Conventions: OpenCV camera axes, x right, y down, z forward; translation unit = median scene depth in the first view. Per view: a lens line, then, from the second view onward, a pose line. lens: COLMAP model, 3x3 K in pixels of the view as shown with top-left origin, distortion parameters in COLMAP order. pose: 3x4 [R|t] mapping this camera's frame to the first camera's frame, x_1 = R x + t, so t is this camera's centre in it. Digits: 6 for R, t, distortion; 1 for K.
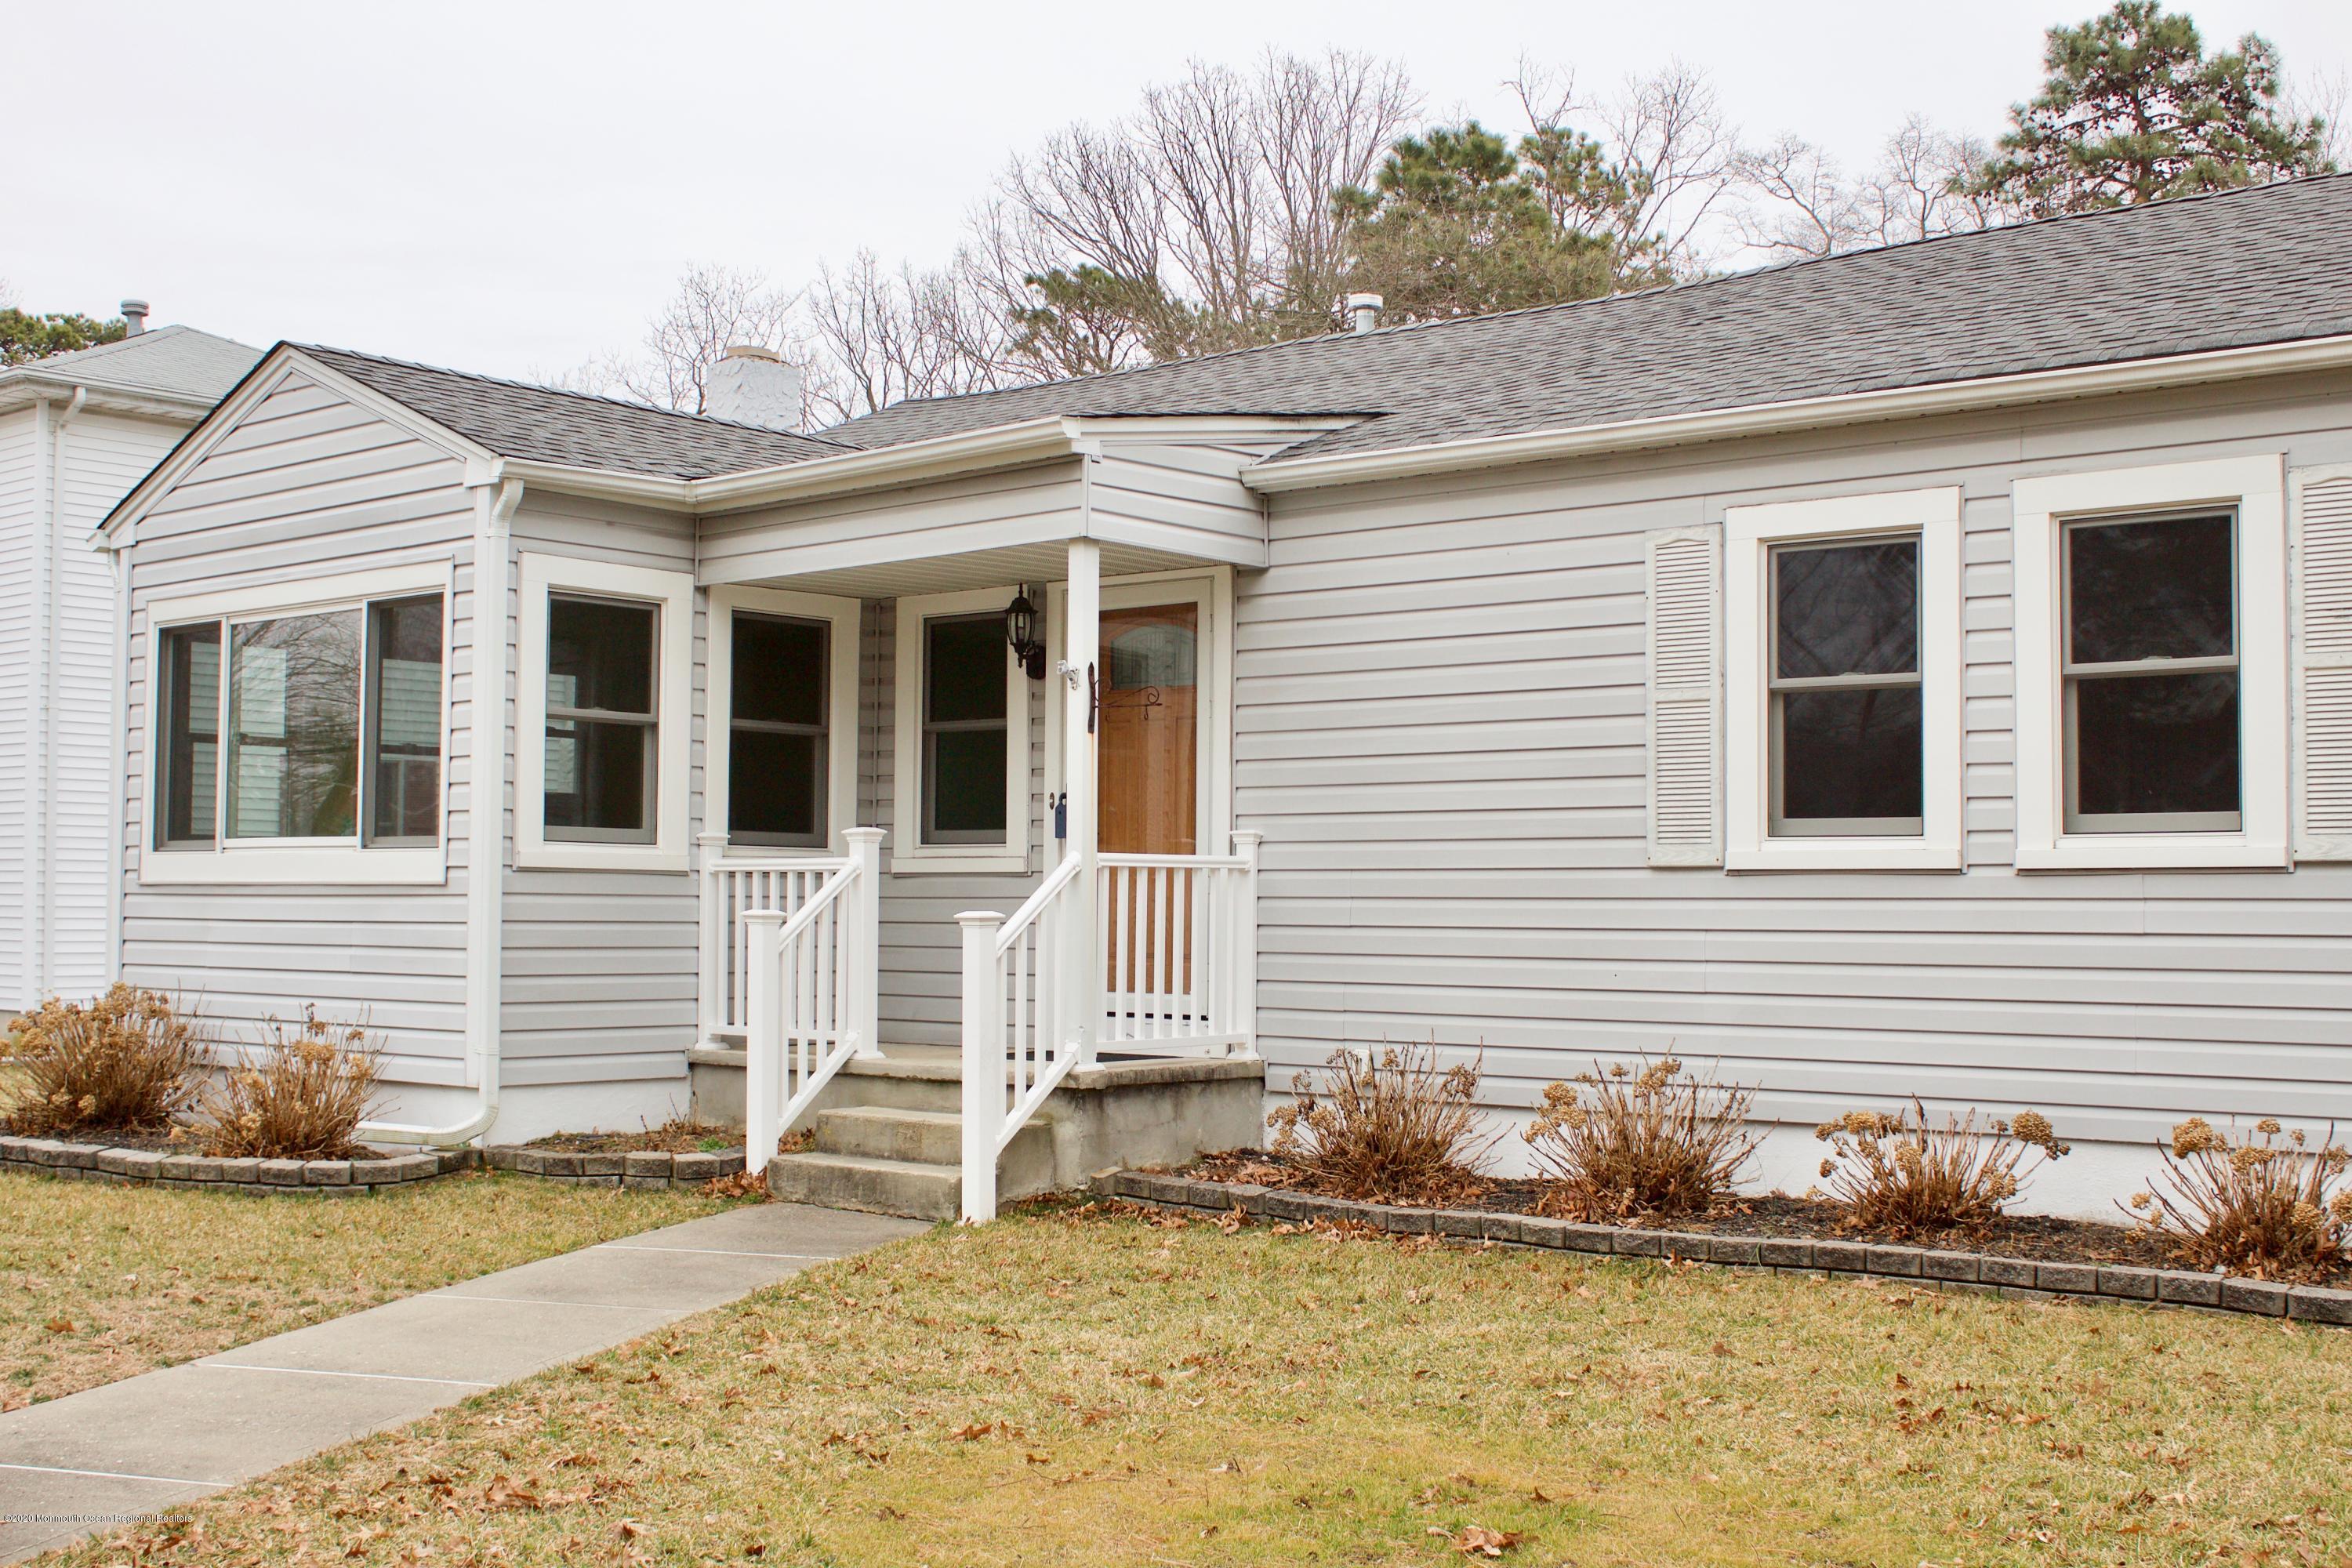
lens RADIAL K [[2678.4, 0, 1181.1], [0, 2678.4, 802.4], [0, 0, 1]] dist [-0.116005, 0.173413]
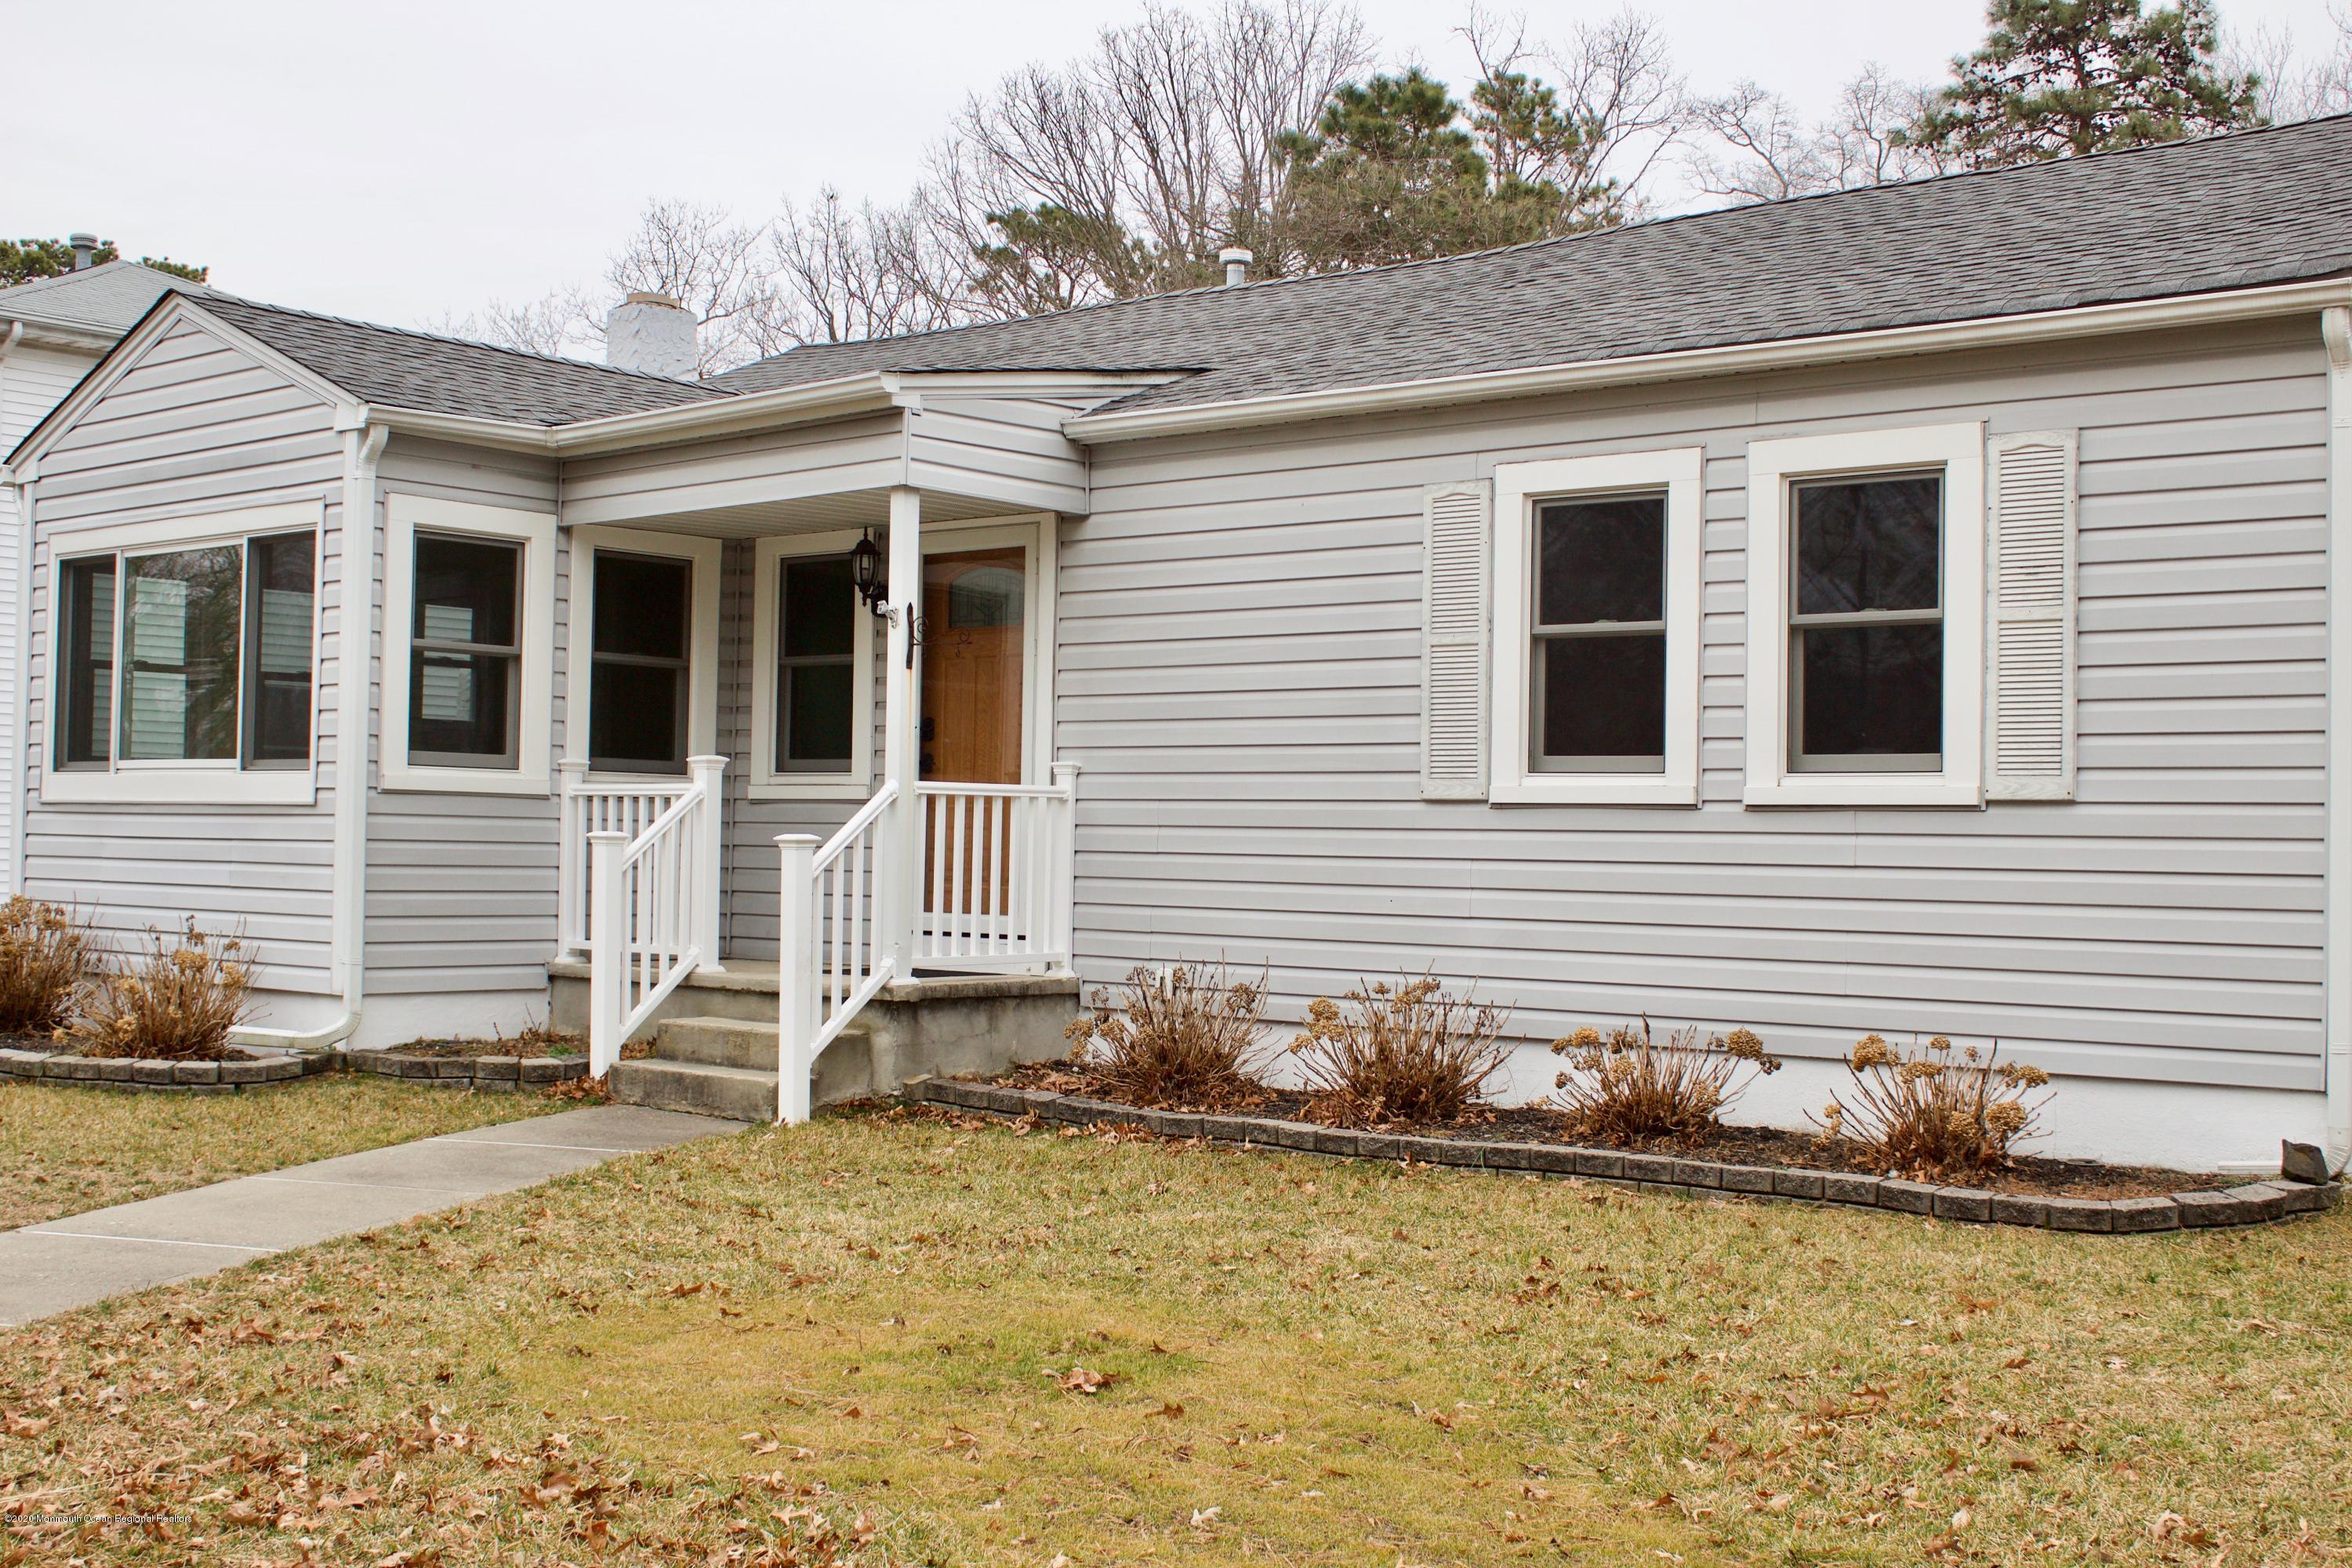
lens RADIAL K [[2678.4, 0, 1181.1], [0, 2678.4, 802.4], [0, 0, 1]] dist [-0.116005, 0.173413]
pose [[0.999933, 0.011062, 0.003455, 0.069357], [-0.011141, 0.999650, 0.023991, 0.000550], [-0.003188, -0.024028, 0.999706, -0.066218]]
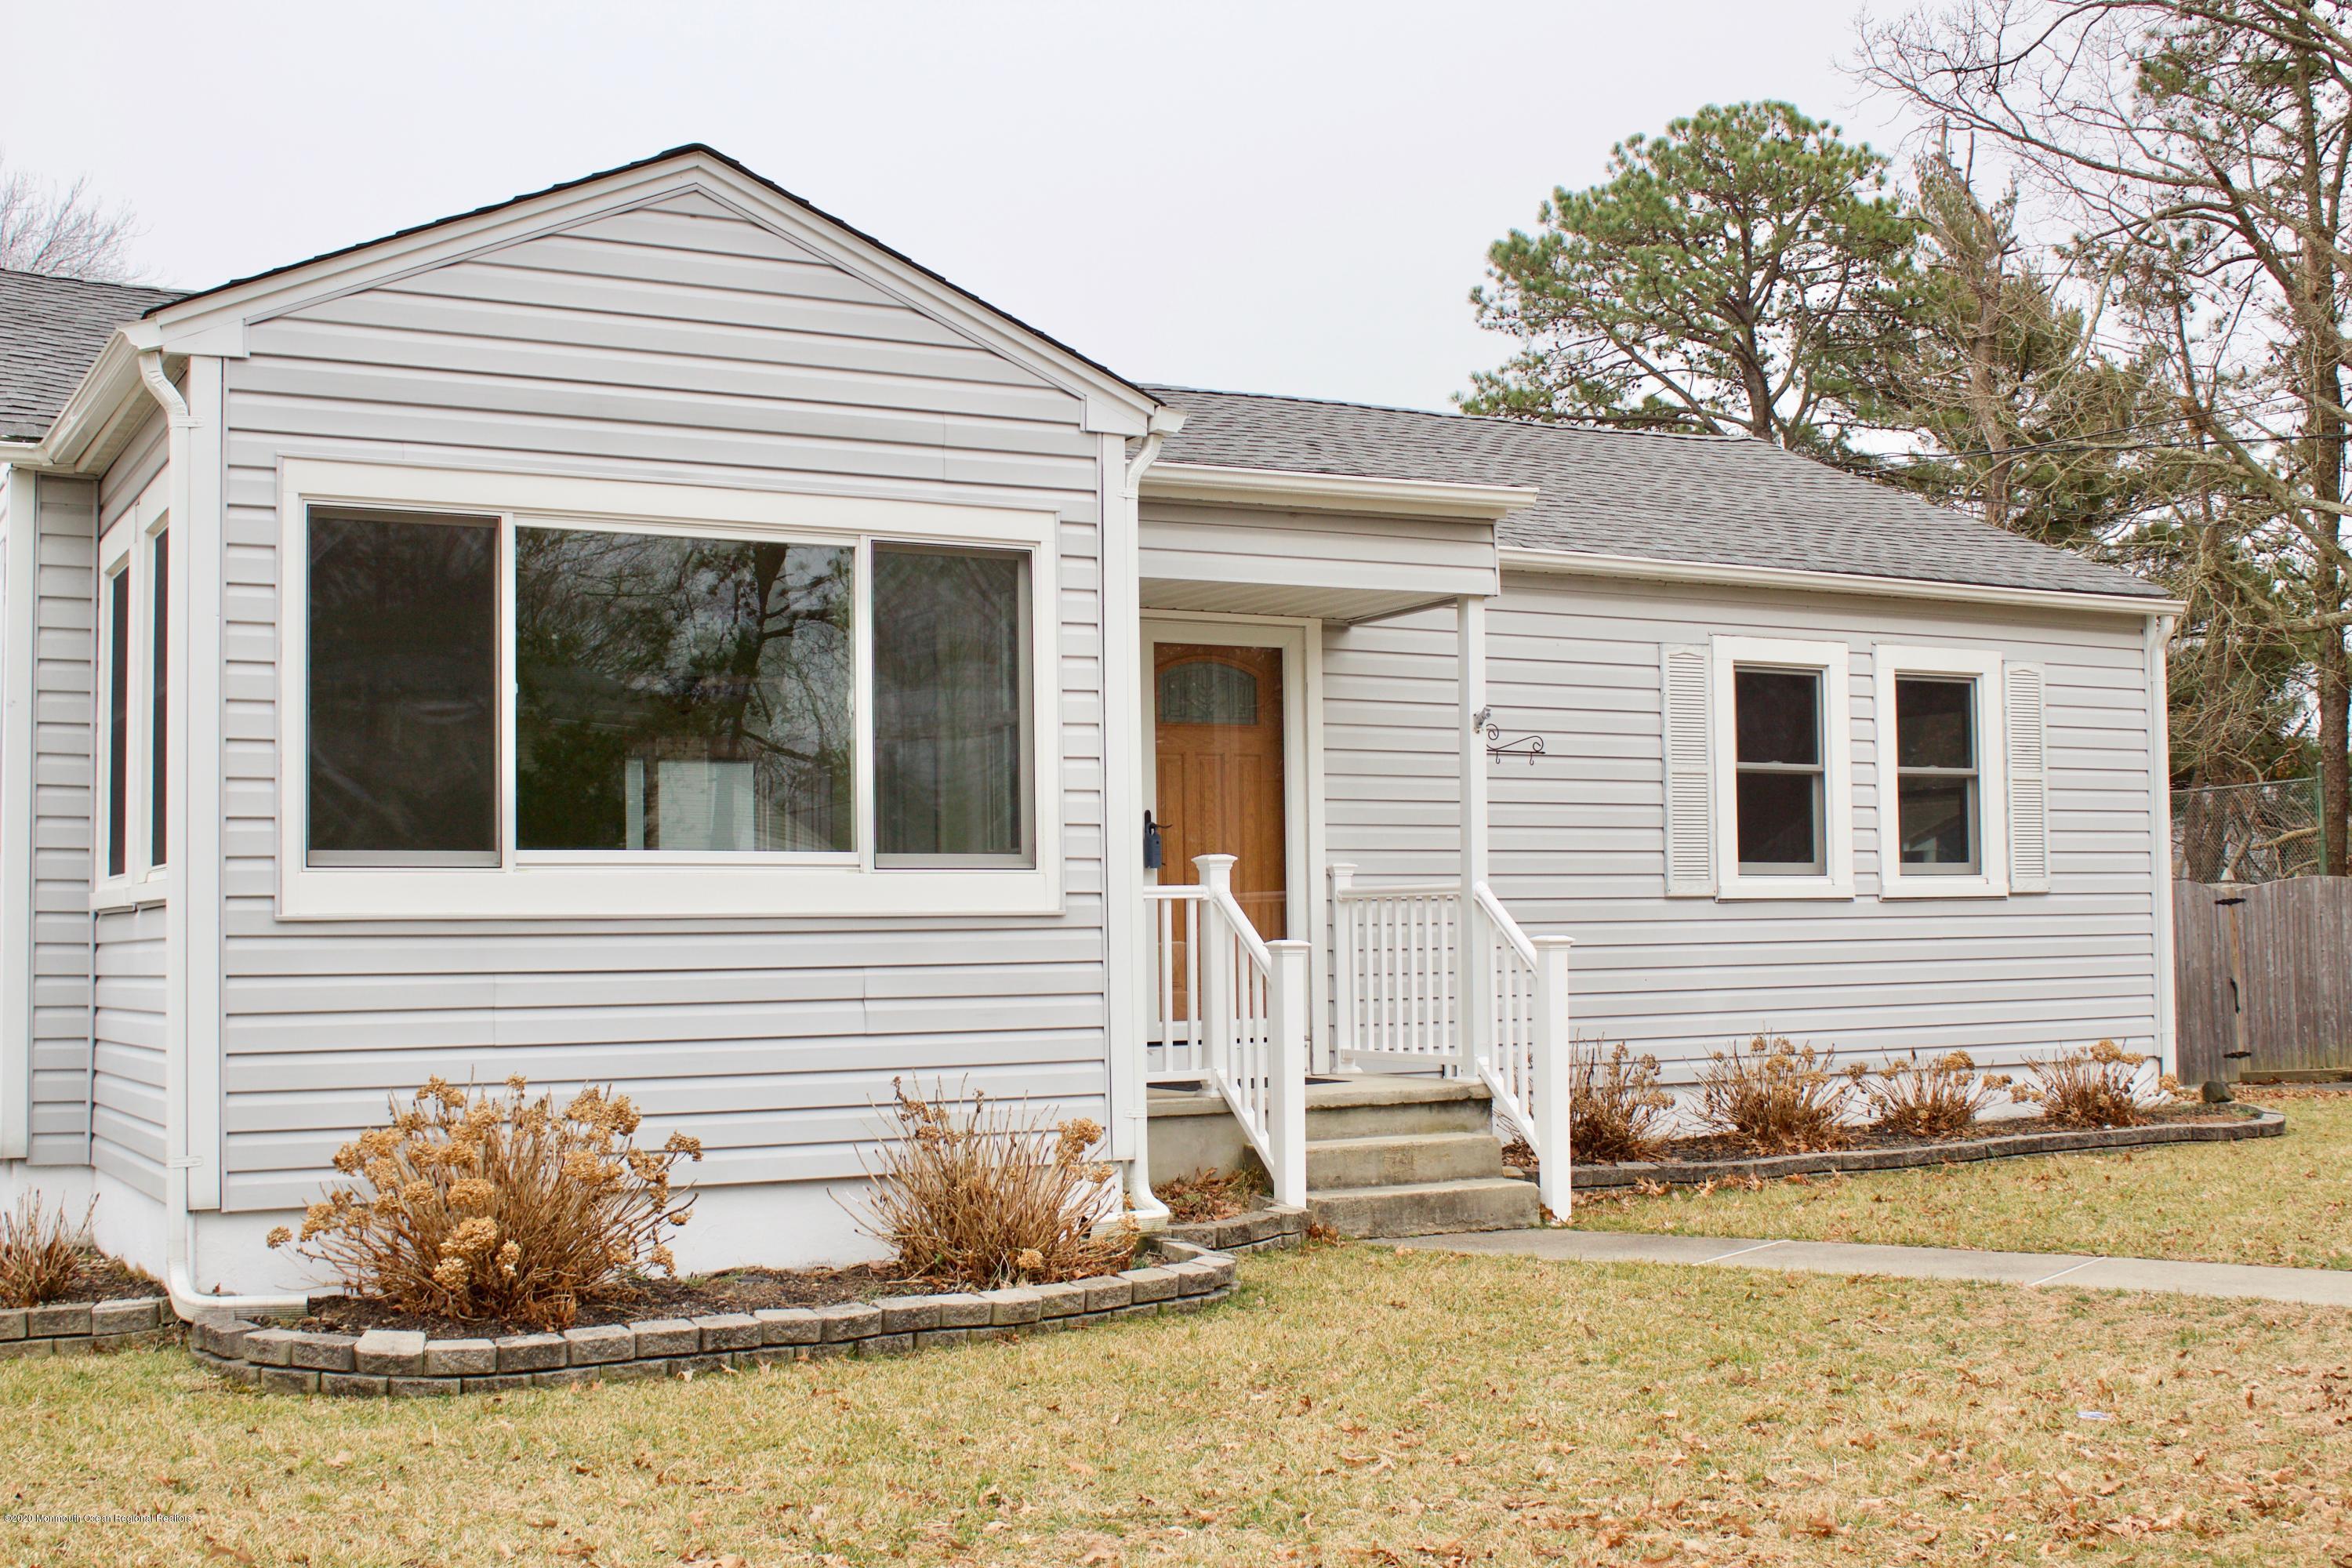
lens RADIAL K [[2678.4, 0, 1181.1], [0, 2678.4, 802.4], [0, 0, 1]] dist [-0.116005, 0.173413]
pose [[0.346220, 0.037273, 0.937413, -1.064823], [-0.019232, 0.999282, -0.032630, 0.023305], [-0.937956, -0.006731, 0.346688, 0.710227]]
